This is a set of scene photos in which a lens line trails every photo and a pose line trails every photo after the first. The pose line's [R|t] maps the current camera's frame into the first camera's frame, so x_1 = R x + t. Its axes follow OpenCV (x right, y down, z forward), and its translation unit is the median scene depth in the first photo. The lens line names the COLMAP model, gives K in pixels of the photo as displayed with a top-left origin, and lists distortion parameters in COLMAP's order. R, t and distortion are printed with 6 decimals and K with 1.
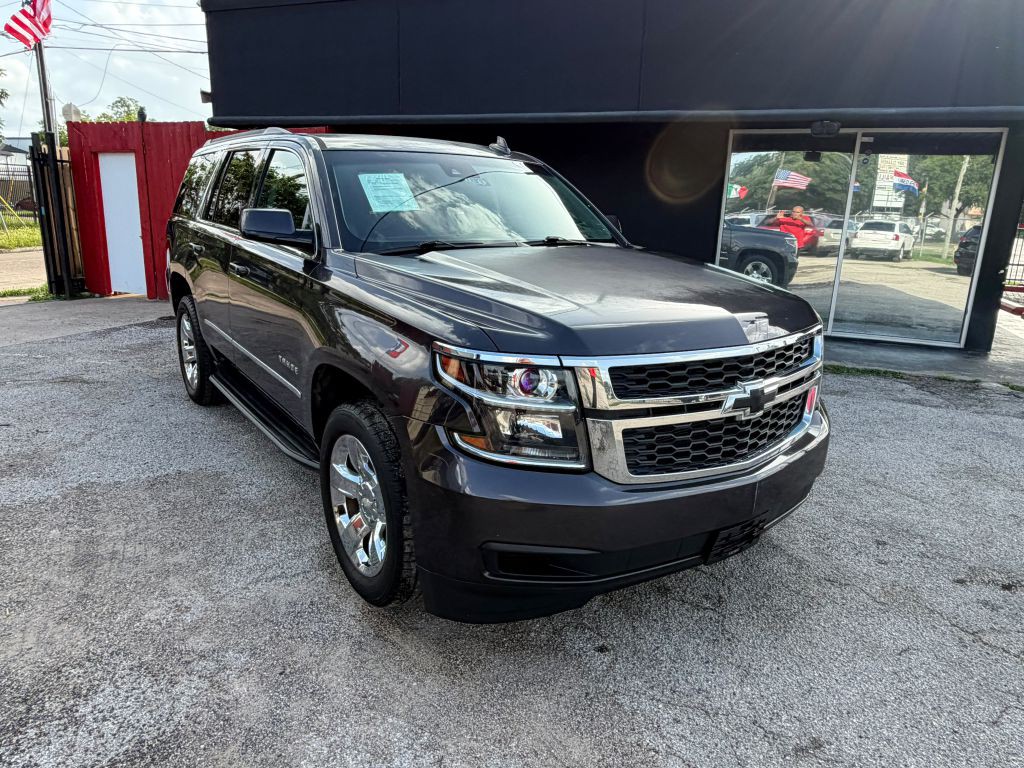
lens RADIAL K [[684.6, 0, 506.5], [0, 684.6, 382.8], [0, 0, 1]] dist [-0.001550, 0.002407]
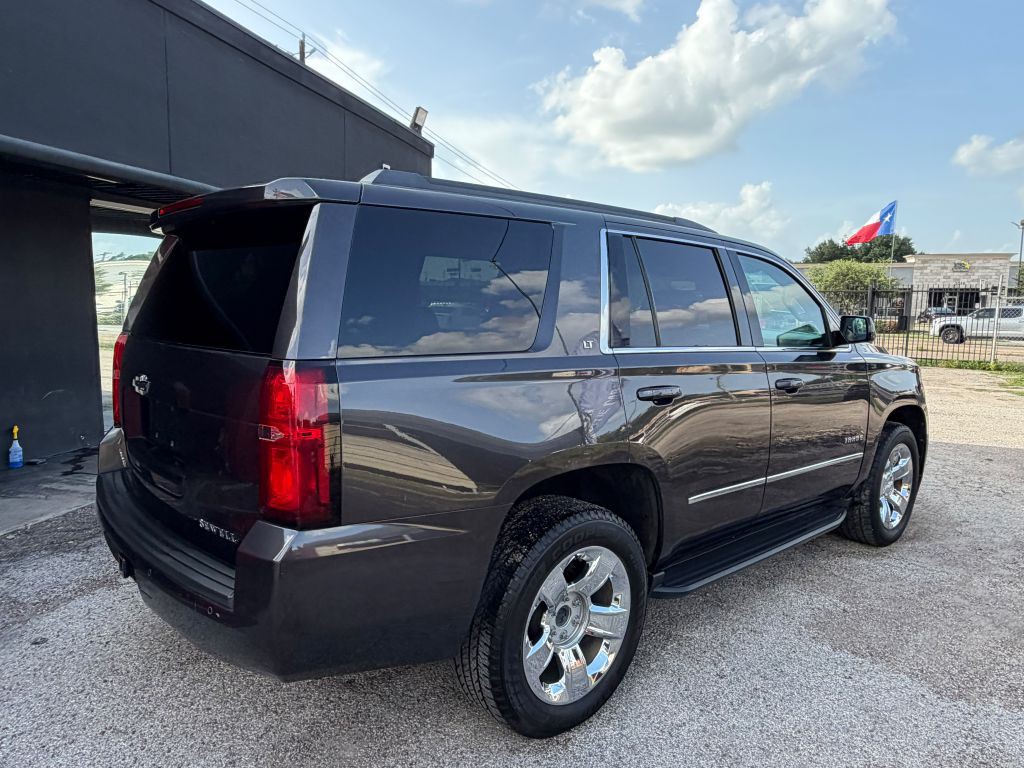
lens RADIAL K [[684.6, 0, 506.5], [0, 684.6, 382.8], [0, 0, 1]] dist [-0.001550, 0.002407]
pose [[-0.112585, -0.151583, 0.982012, -1.610217], [0.236869, 0.955709, 0.174680, -0.540842], [-0.964996, 0.252275, -0.071693, 1.863201]]
